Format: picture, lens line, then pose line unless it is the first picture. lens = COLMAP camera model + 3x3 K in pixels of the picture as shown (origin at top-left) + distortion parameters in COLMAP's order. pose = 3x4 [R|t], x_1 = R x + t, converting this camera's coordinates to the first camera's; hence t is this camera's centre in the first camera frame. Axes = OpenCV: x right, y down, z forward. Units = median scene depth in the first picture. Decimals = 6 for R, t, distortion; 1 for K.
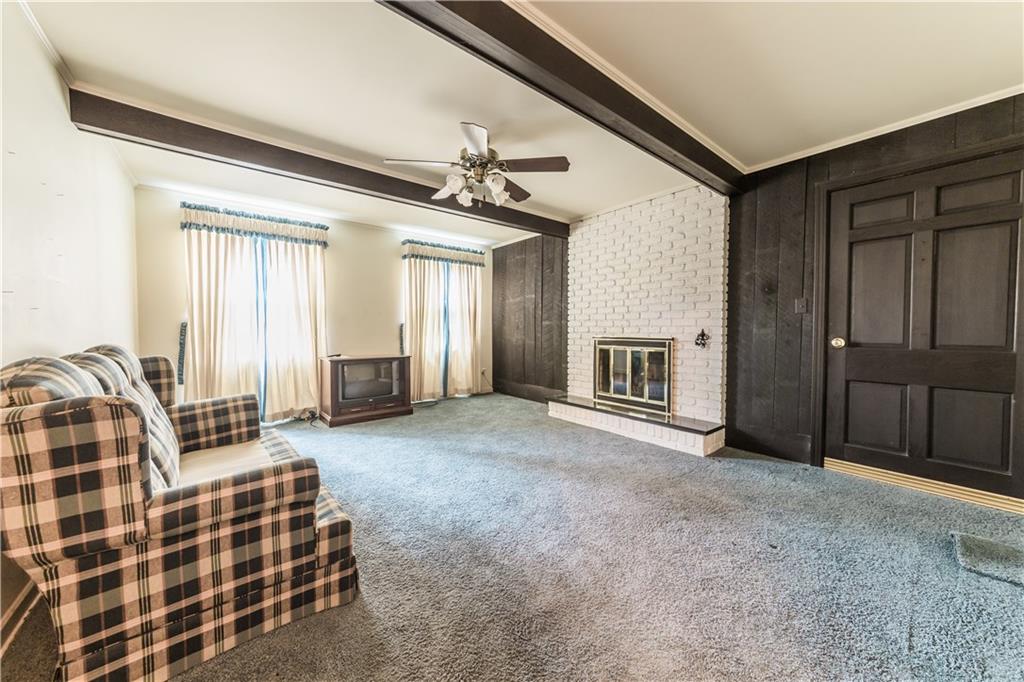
lens RADIAL K [[358.5, 0, 514.2], [0, 358.5, 339.3], [0, 0, 1]] dist [-0.005095, 0.002247]
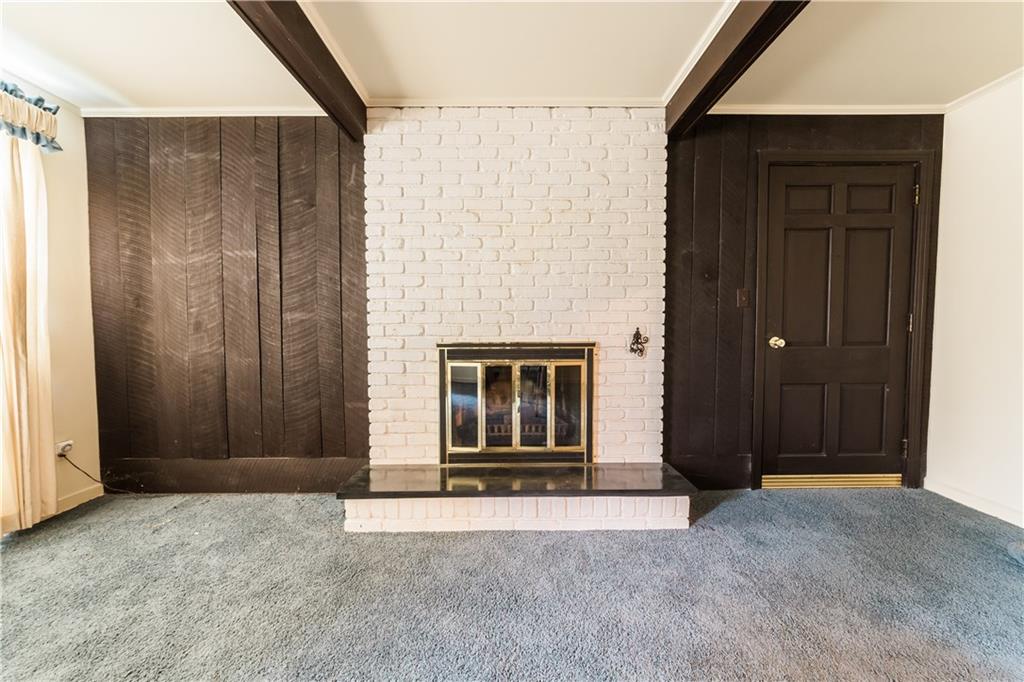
lens RADIAL K [[358.5, 0, 514.2], [0, 358.5, 339.3], [0, 0, 1]] dist [-0.005095, 0.002247]
pose [[0.629764, -0.033295, 0.776072, -0.110592], [0.028173, 0.999403, 0.020014, -0.021794], [-0.776275, 0.009260, 0.630326, 0.616083]]
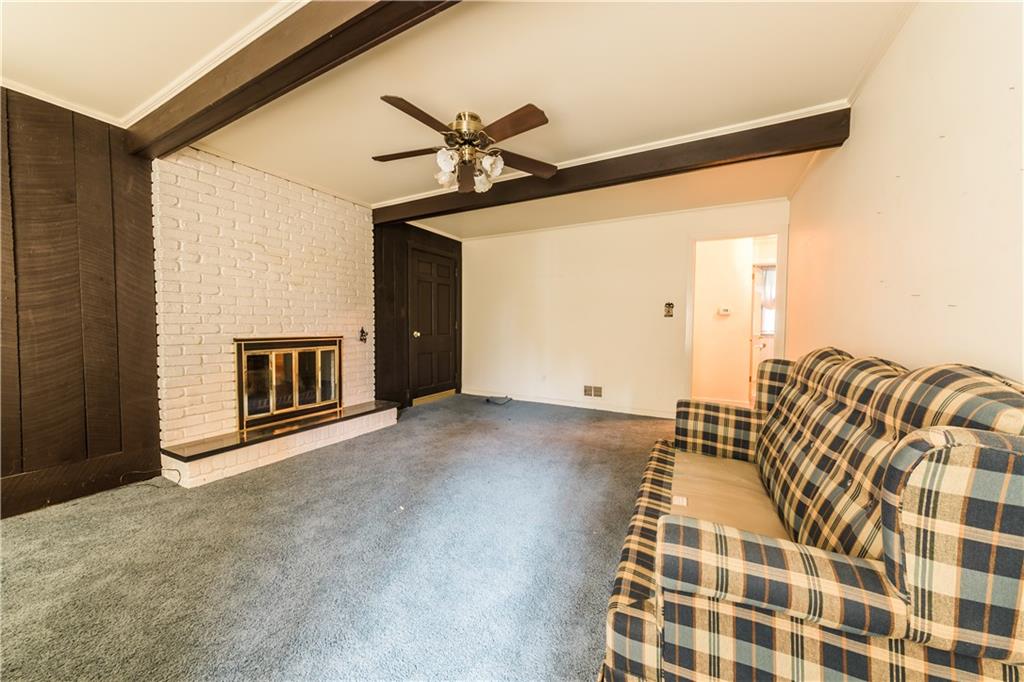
lens RADIAL K [[358.5, 0, 514.2], [0, 358.5, 339.3], [0, 0, 1]] dist [-0.005095, 0.002247]
pose [[-0.379108, -0.036873, 0.924618, -0.626996], [0.027639, 0.998309, 0.051144, -0.028328], [-0.924940, 0.044945, -0.377448, 0.799026]]
